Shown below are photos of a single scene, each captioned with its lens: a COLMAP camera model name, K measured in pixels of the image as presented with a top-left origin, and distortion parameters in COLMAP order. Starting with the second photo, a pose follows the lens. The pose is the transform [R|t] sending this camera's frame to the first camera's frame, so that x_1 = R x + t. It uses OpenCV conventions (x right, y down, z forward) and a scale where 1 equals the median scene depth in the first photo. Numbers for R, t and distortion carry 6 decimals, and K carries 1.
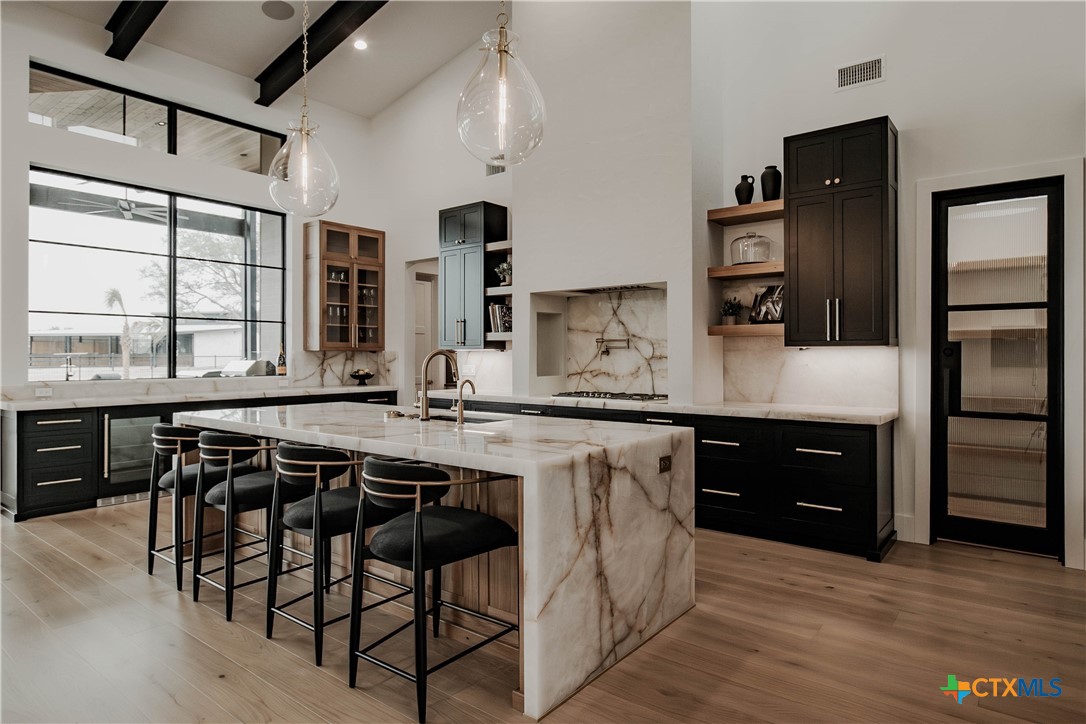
lens RADIAL K [[608.8, 0, 537.8], [0, 608.8, 356.4], [0, 0, 1]] dist [-0.002799, 0.000024]
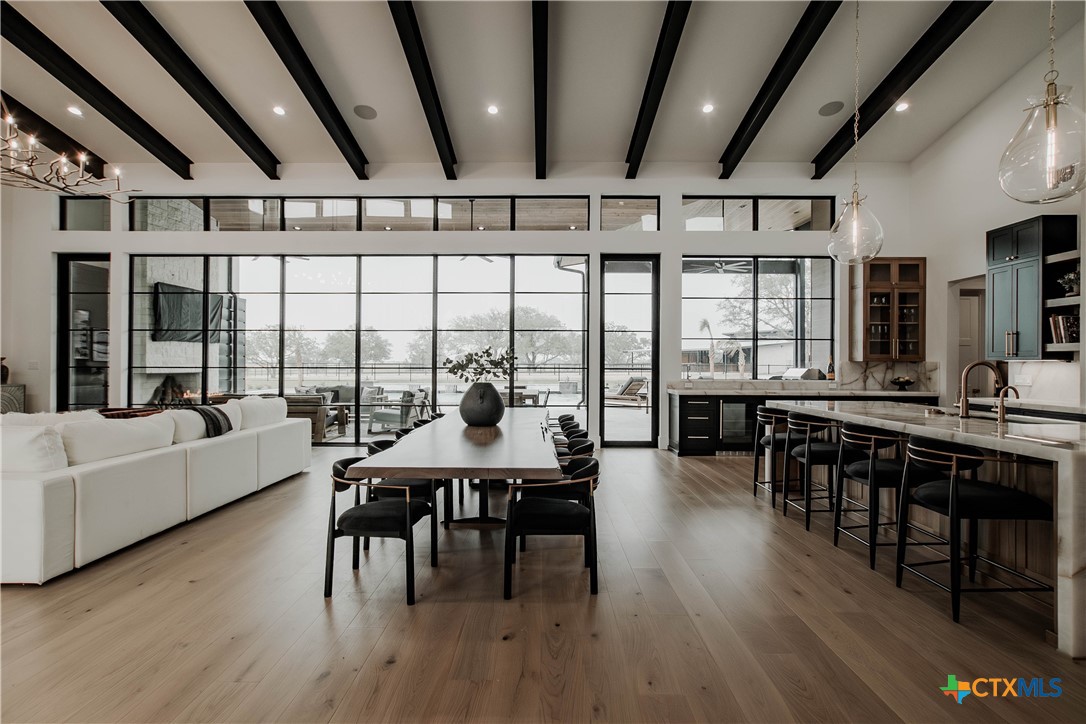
lens RADIAL K [[493.6, 0, 559.4], [0, 493.6, 363.8], [0, 0, 1]] dist [-0.004339, 0.000128]
pose [[0.633749, 0.004047, -0.773528, 0.036563], [-0.006511, 0.999979, -0.000103, -0.000051], [0.773511, 0.005101, 0.633762, -0.152122]]
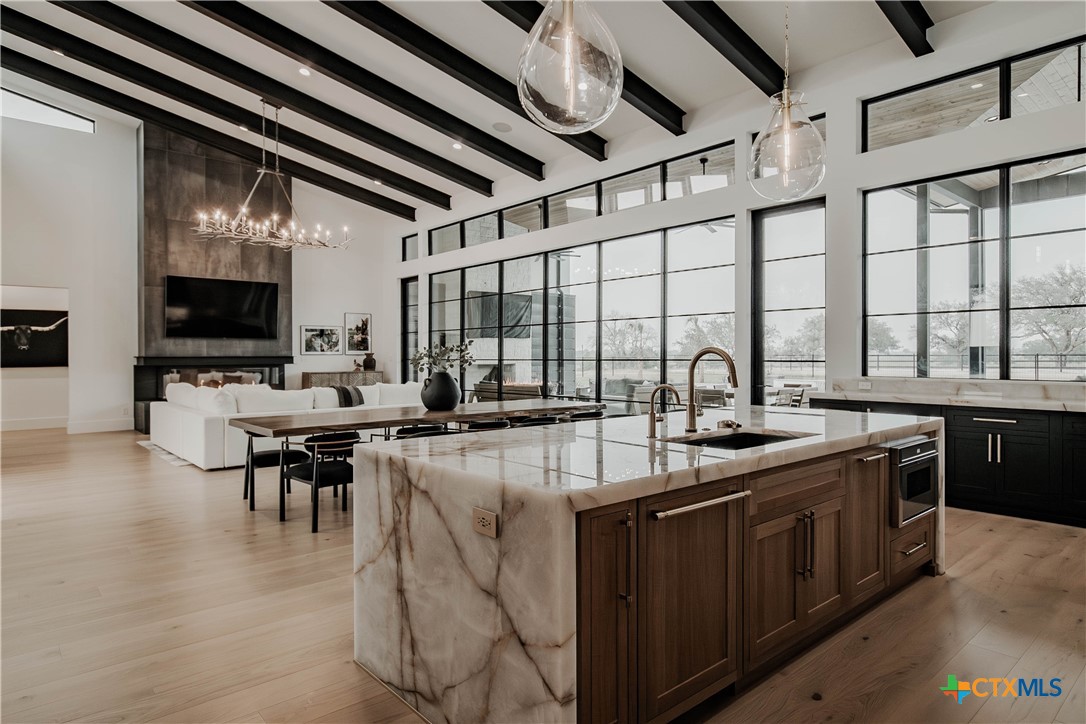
lens RADIAL K [[608.8, 0, 537.8], [0, 608.8, 356.4], [0, 0, 1]] dist [-0.002799, 0.000024]
pose [[-0.148003, 0.004400, -0.988977, 0.368747], [0.001467, 0.999990, 0.004229, -0.001627], [0.988986, -0.000825, -0.148008, 0.502498]]
